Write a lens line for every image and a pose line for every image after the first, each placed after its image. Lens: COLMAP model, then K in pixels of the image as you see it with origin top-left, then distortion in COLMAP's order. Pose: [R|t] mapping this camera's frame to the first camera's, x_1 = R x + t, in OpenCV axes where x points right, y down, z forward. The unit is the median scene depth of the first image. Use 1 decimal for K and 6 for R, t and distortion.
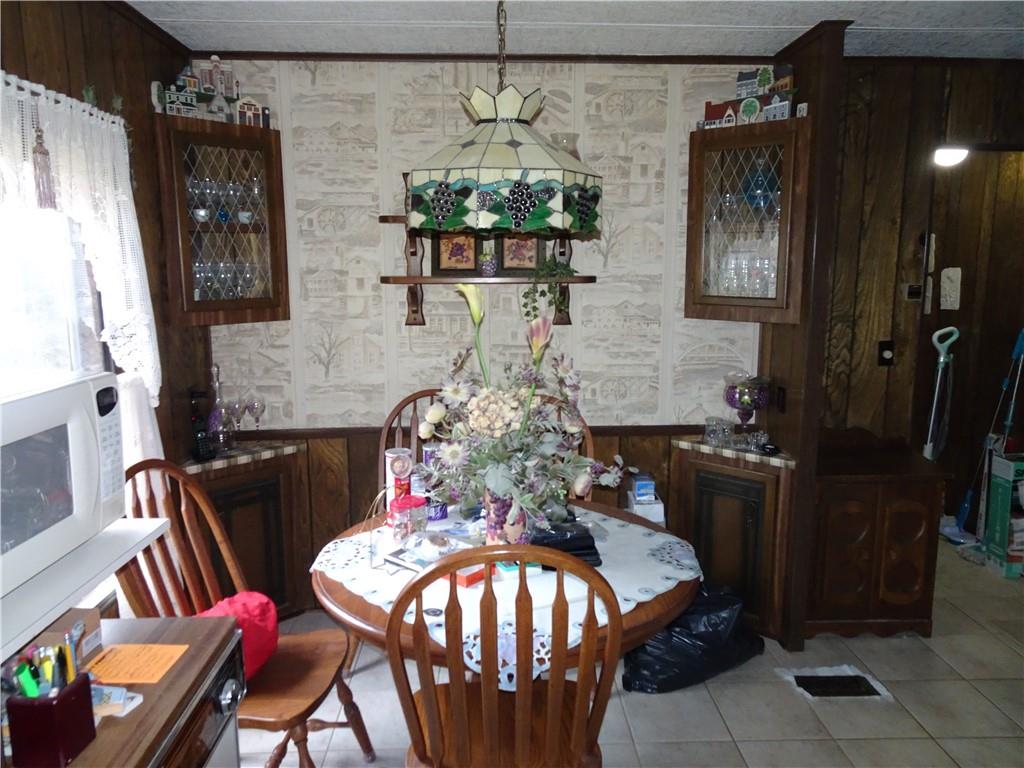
lens RADIAL K [[733.9, 0, 509.9], [0, 733.9, 384.0], [0, 0, 1]] dist [-0.002420, 0.000003]
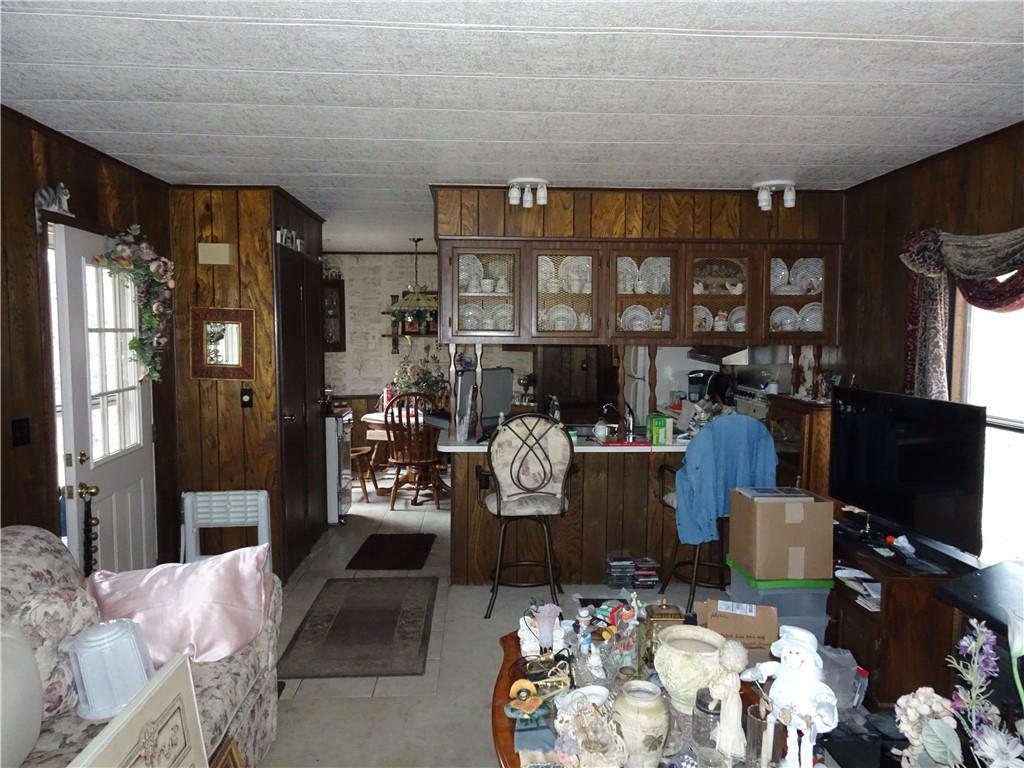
lens RADIAL K [[733.9, 0, 514.4], [0, 733.9, 384.8], [0, 0, 1]] dist [-0.002420, 0.000003]
pose [[0.999812, -0.002261, 0.019251, 0.239696], [0.003924, 0.996220, -0.086782, 0.254400], [-0.018982, 0.086842, 0.996041, -1.562176]]
